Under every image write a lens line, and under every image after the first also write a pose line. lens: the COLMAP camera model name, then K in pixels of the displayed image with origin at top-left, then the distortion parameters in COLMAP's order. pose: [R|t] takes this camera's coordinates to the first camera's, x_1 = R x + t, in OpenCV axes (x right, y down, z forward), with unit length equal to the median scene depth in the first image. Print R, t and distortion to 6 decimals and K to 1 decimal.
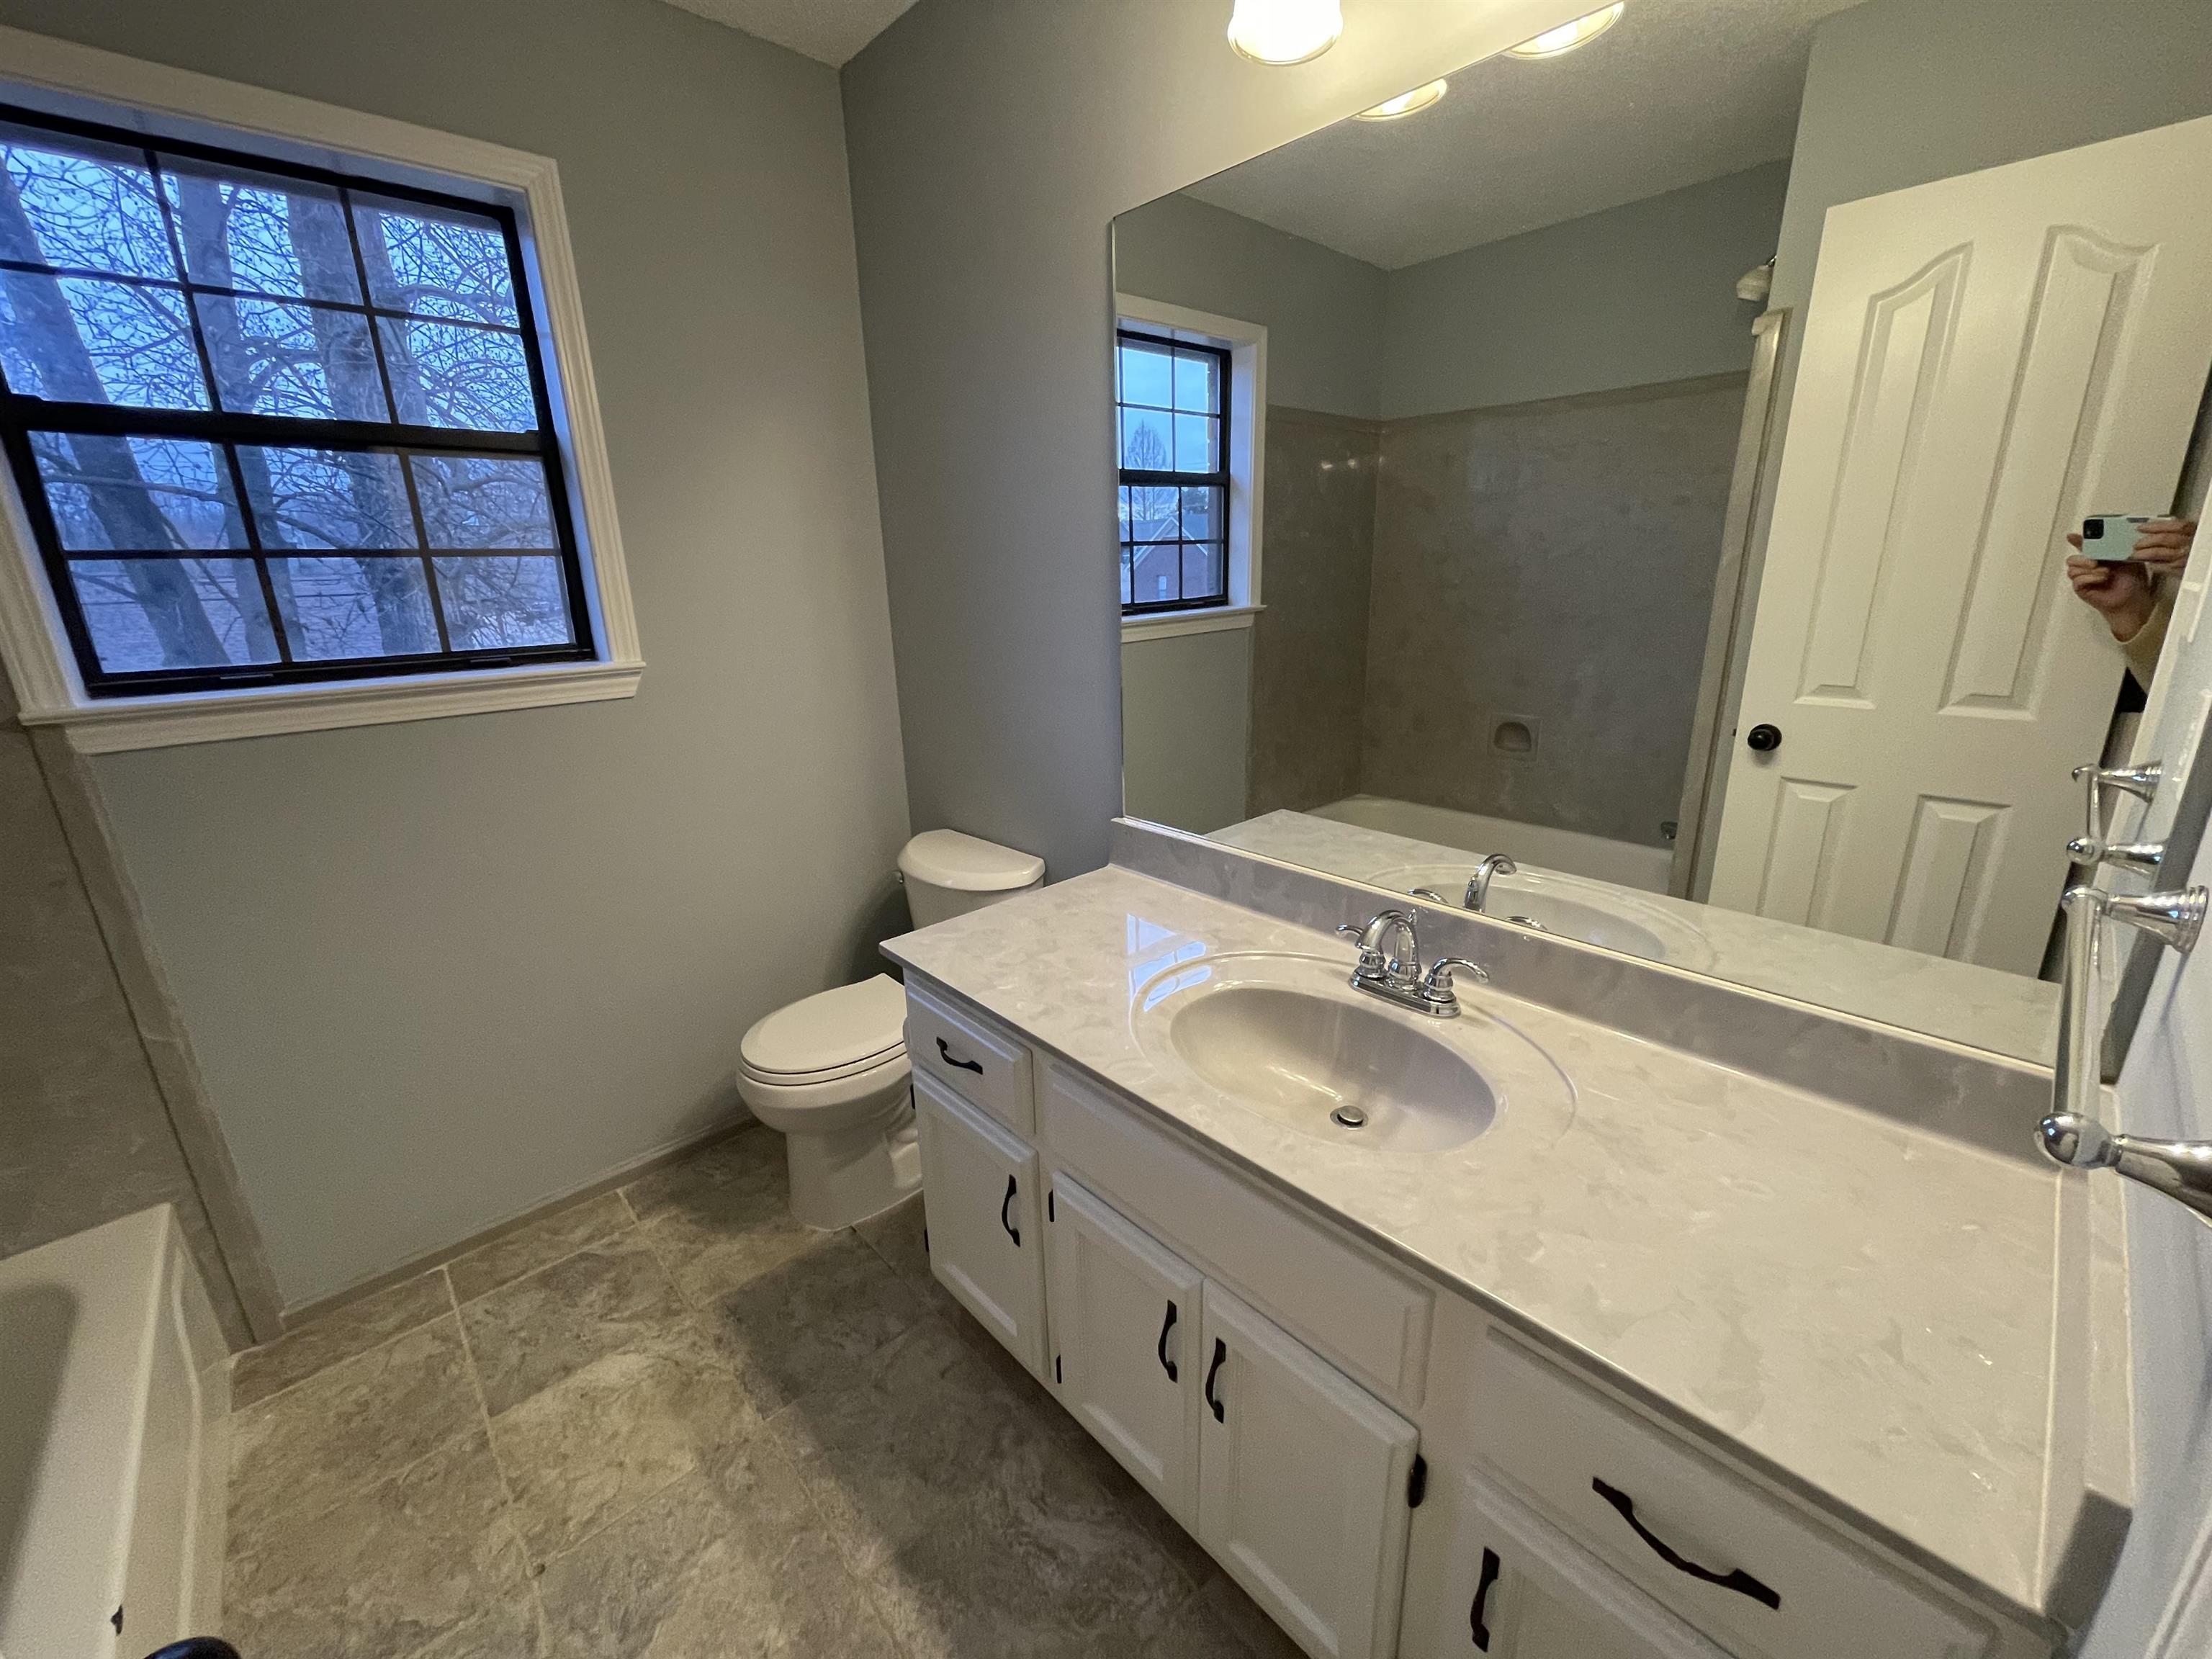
lens RADIAL K [[893.3, 0, 1106.0], [0, 893.3, 829.5], [0, 0, 1]] dist [-0.001505, 0.006958]
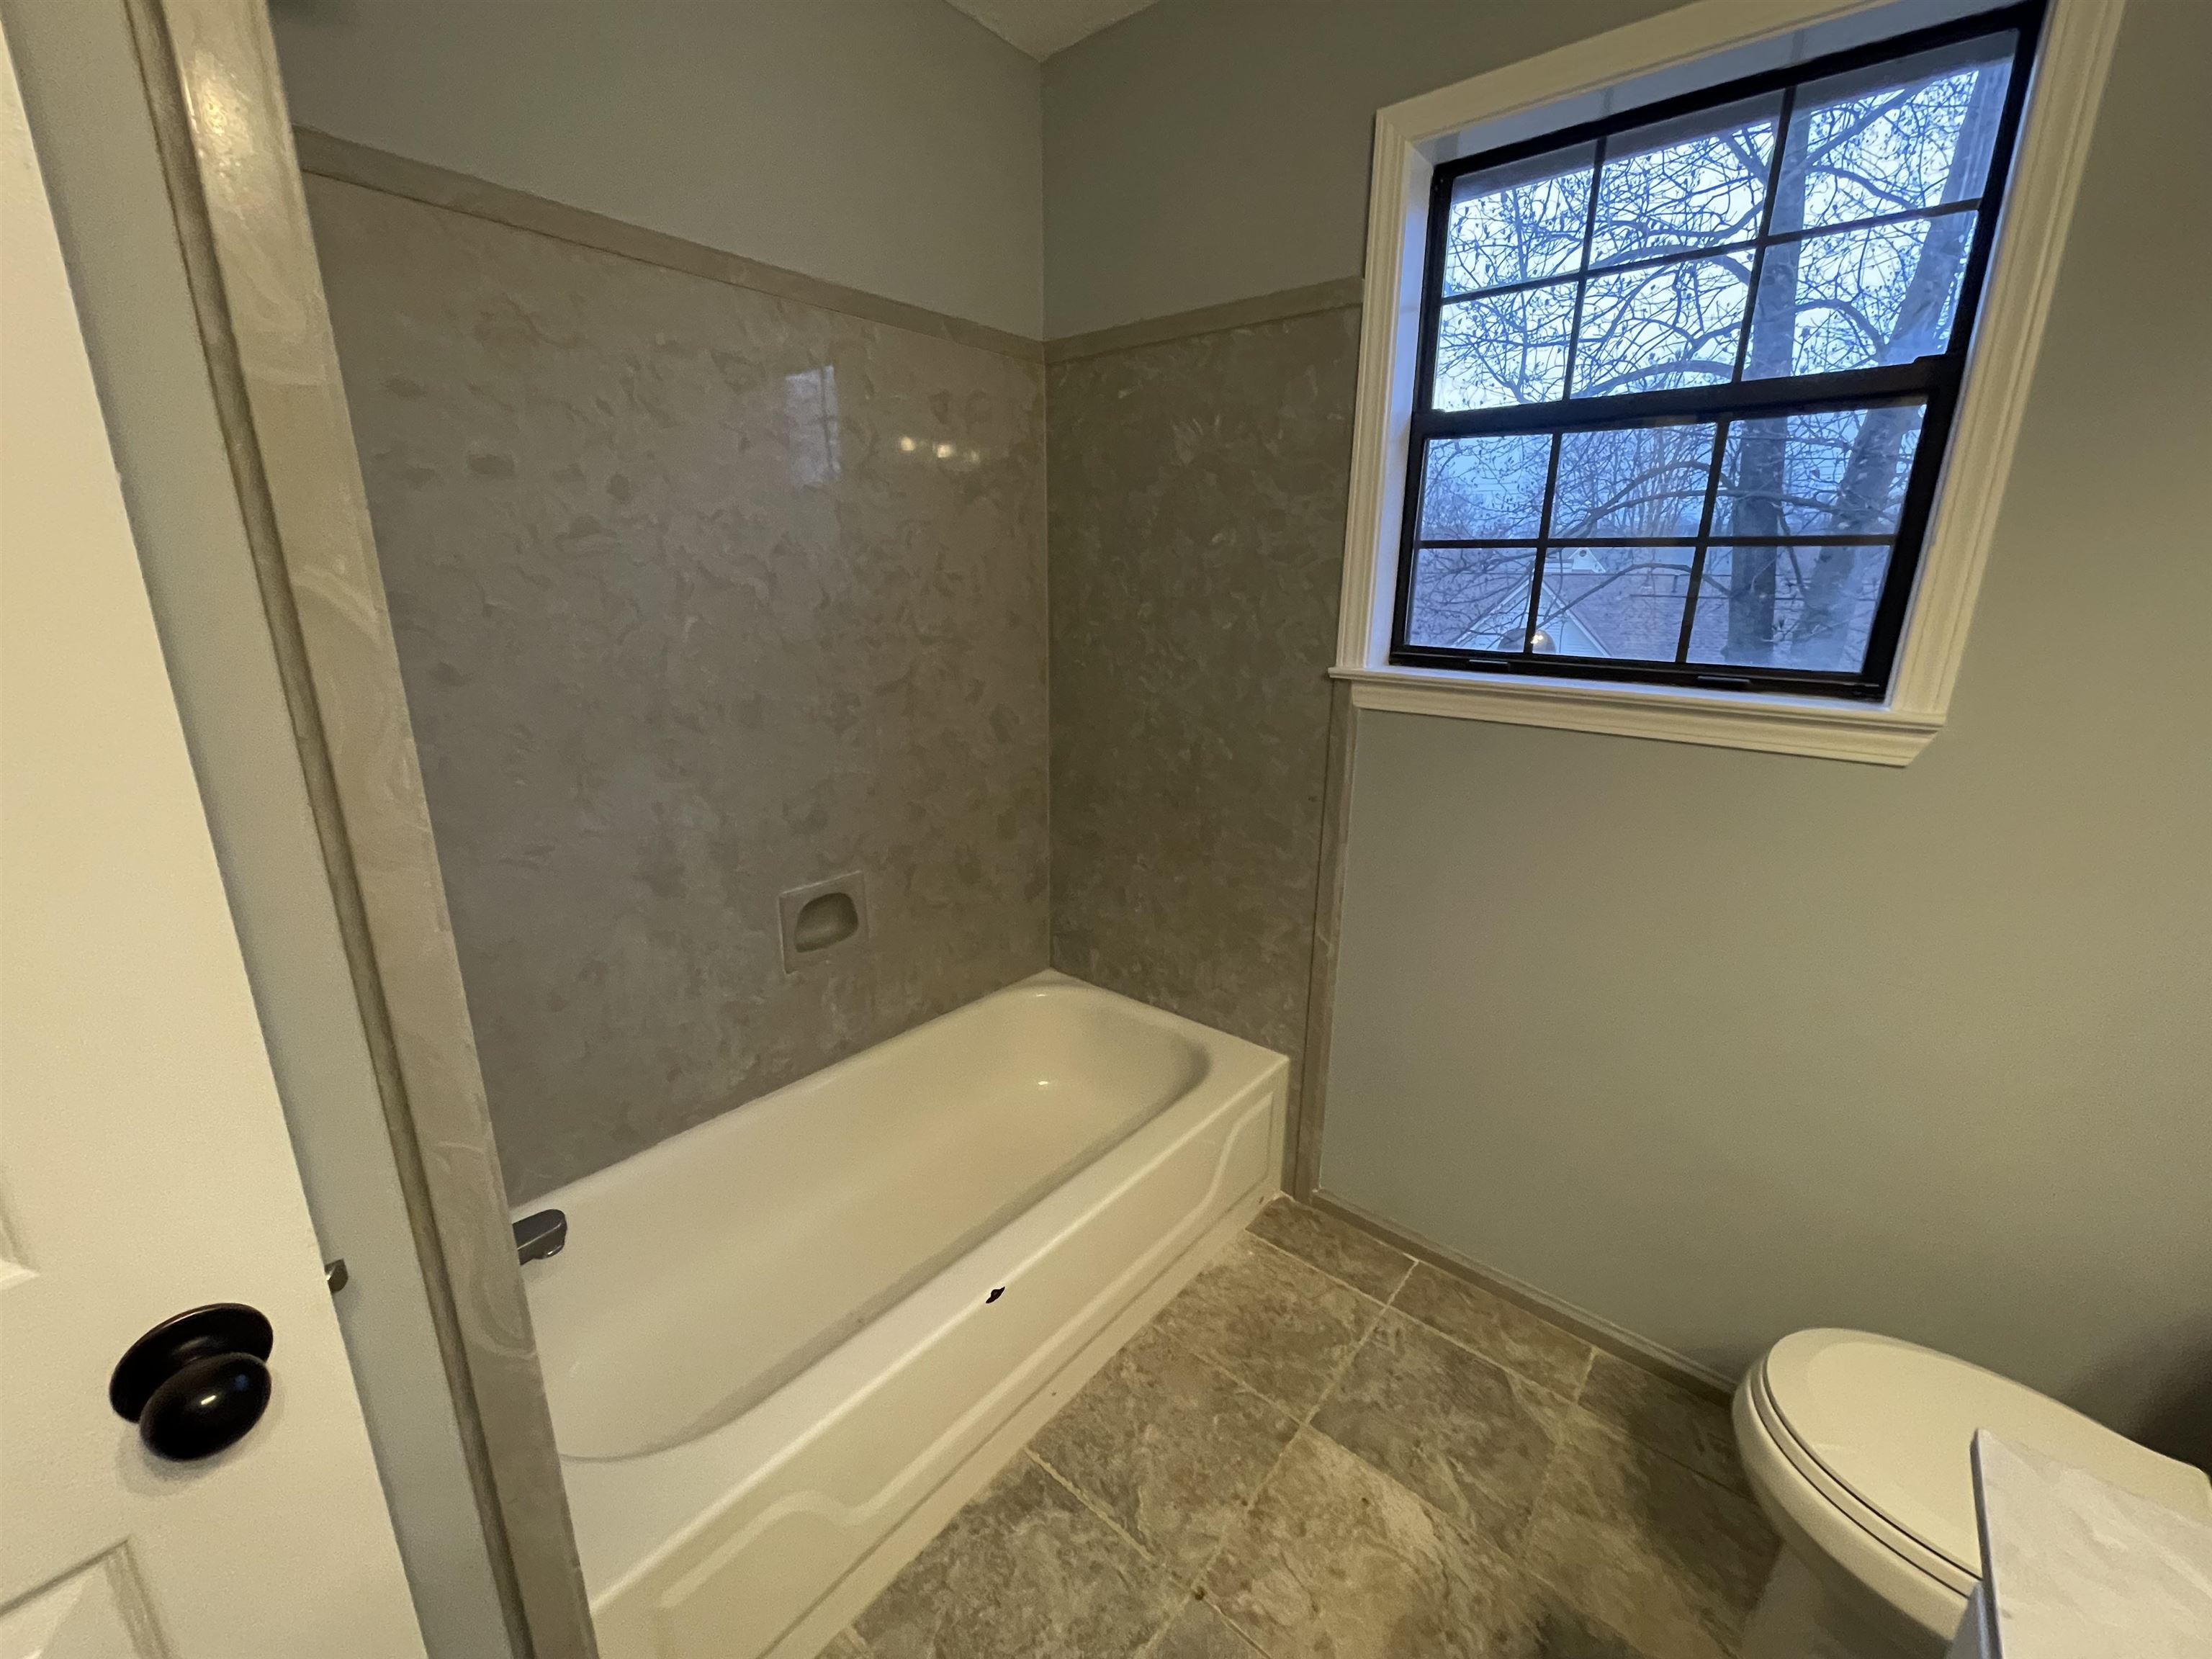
lens RADIAL K [[893.3, 0, 1106.0], [0, 893.3, 829.5], [0, 0, 1]] dist [-0.001505, 0.006958]
pose [[0.132002, 0.291452, -0.947434, 0.016722], [-0.309068, 0.920252, 0.240029, -0.094088], [0.941835, 0.261137, 0.211553, 0.378842]]
